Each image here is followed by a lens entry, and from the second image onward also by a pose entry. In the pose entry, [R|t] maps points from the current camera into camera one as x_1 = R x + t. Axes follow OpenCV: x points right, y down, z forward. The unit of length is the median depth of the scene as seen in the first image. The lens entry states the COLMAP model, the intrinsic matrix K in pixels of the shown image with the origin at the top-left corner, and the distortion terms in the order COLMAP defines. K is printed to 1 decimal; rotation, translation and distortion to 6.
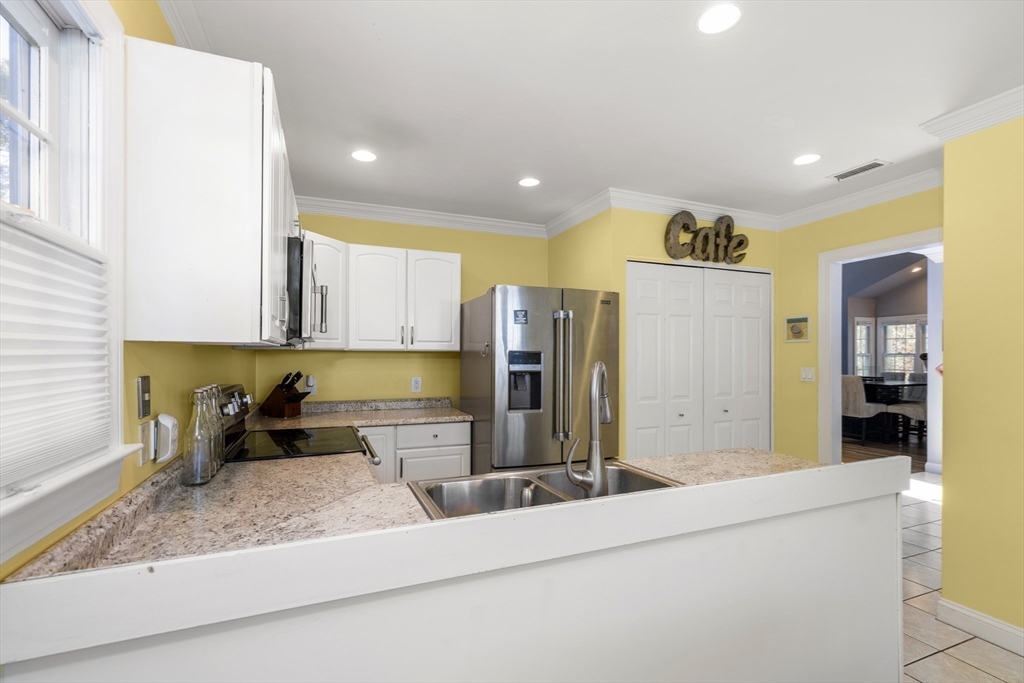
lens RADIAL K [[462.8, 0, 510.6], [0, 462.8, 350.7], [0, 0, 1]] dist [0.001190, 0.000252]
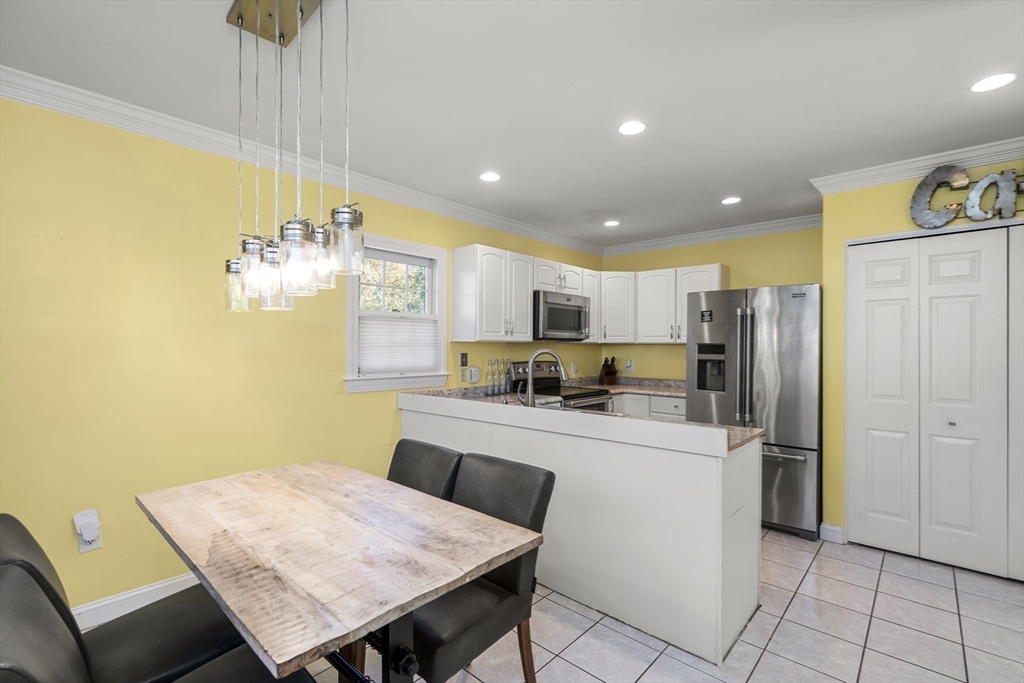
lens RADIAL K [[462.8, 0, 509.7], [0, 462.8, 349.1], [0, 0, 1]] dist [0.001190, 0.000252]
pose [[0.434607, 0.005090, -0.900606, 0.909156], [0.004782, 0.999957, 0.007960, 0.003439], [0.900607, -0.007766, 0.434564, -0.027481]]
